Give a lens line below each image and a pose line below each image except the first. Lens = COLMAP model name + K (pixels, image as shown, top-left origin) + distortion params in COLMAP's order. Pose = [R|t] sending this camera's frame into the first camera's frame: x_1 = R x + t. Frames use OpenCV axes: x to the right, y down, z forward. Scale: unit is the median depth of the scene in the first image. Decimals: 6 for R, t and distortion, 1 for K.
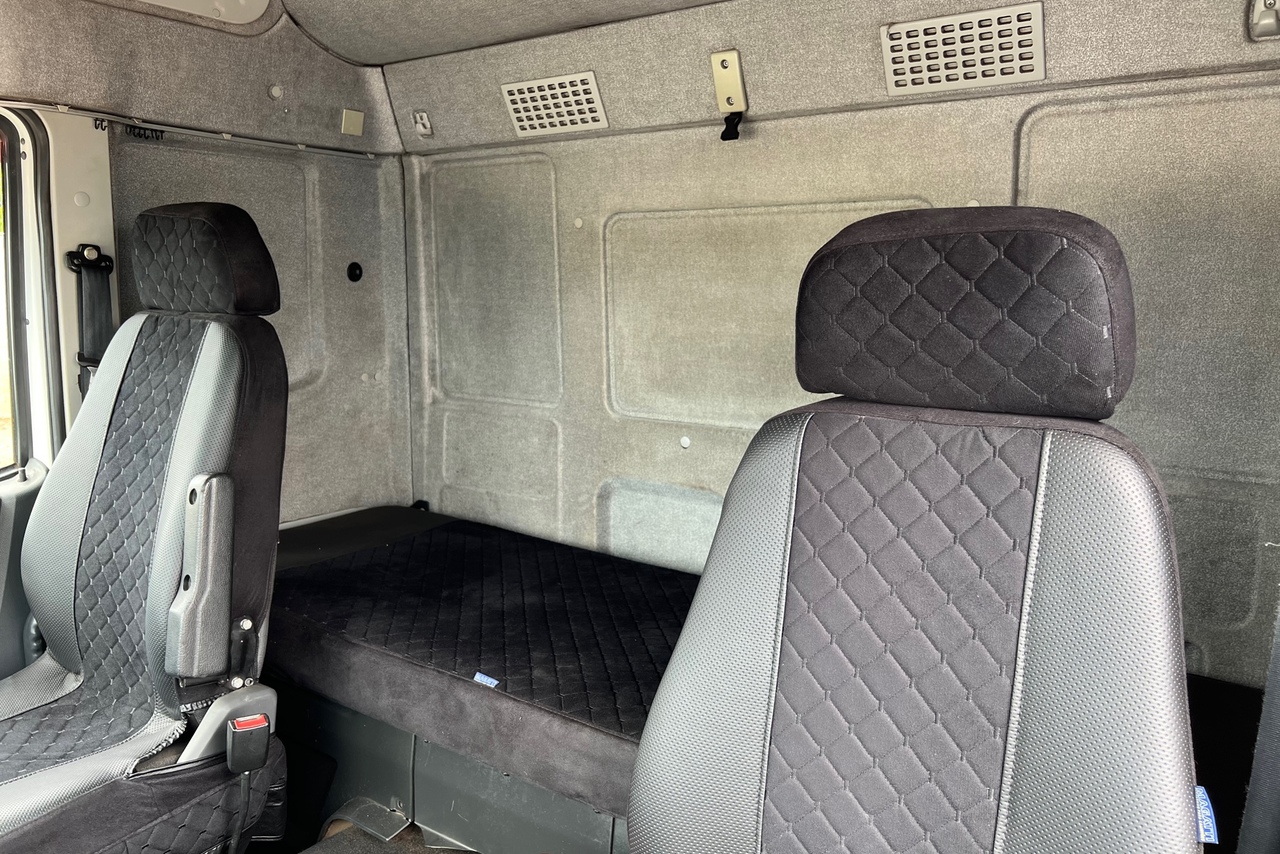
lens RADIAL K [[963.3, 0, 642.3], [0, 963.3, 416.9], [0, 0, 1]] dist [0.064952, -0.046771]
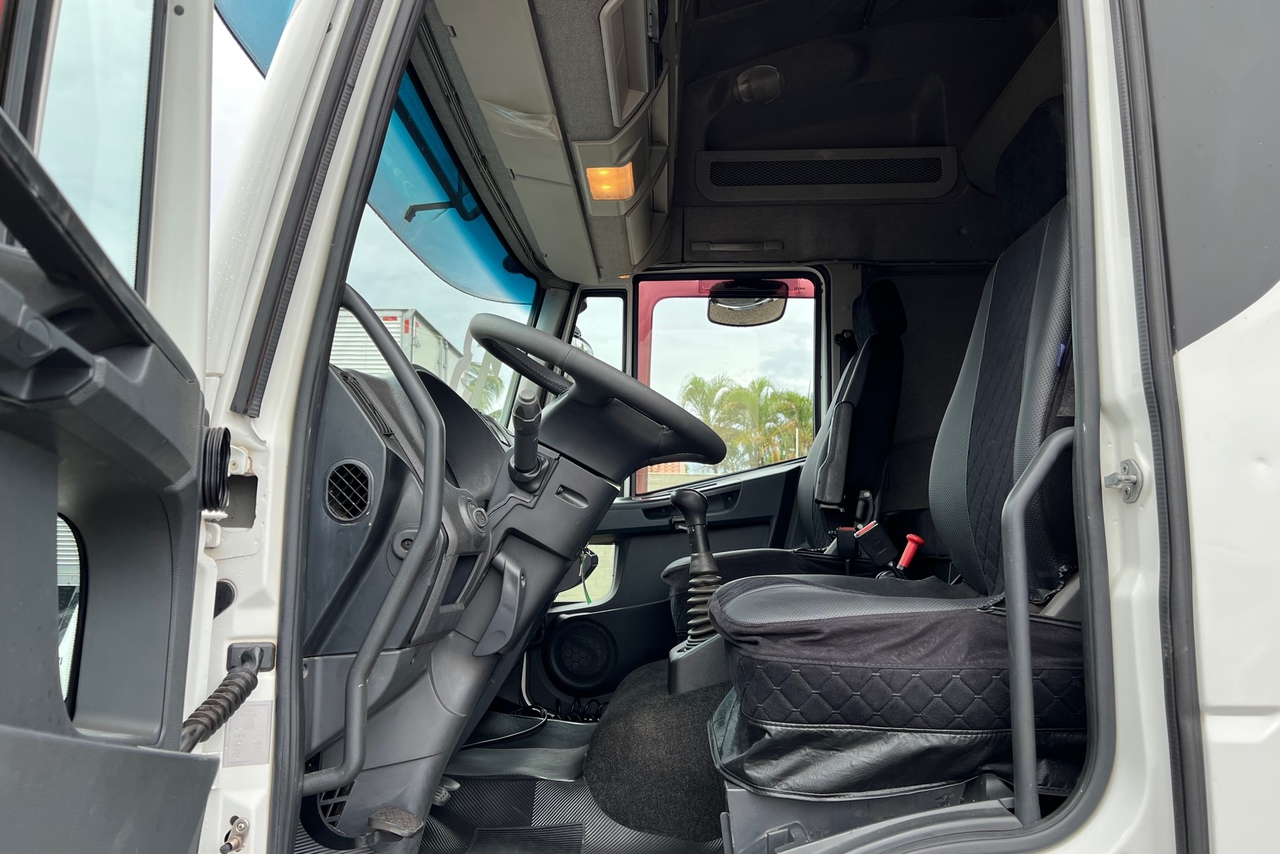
lens RADIAL K [[963.3, 0, 643.1], [0, 963.3, 428.7], [0, 0, 1]] dist [0.064952, -0.046771]
pose [[0.567036, -0.120153, -0.814883, 0.665355], [-0.101163, 0.971655, -0.213664, 0.426401], [0.817457, 0.203591, 0.538808, -0.243298]]
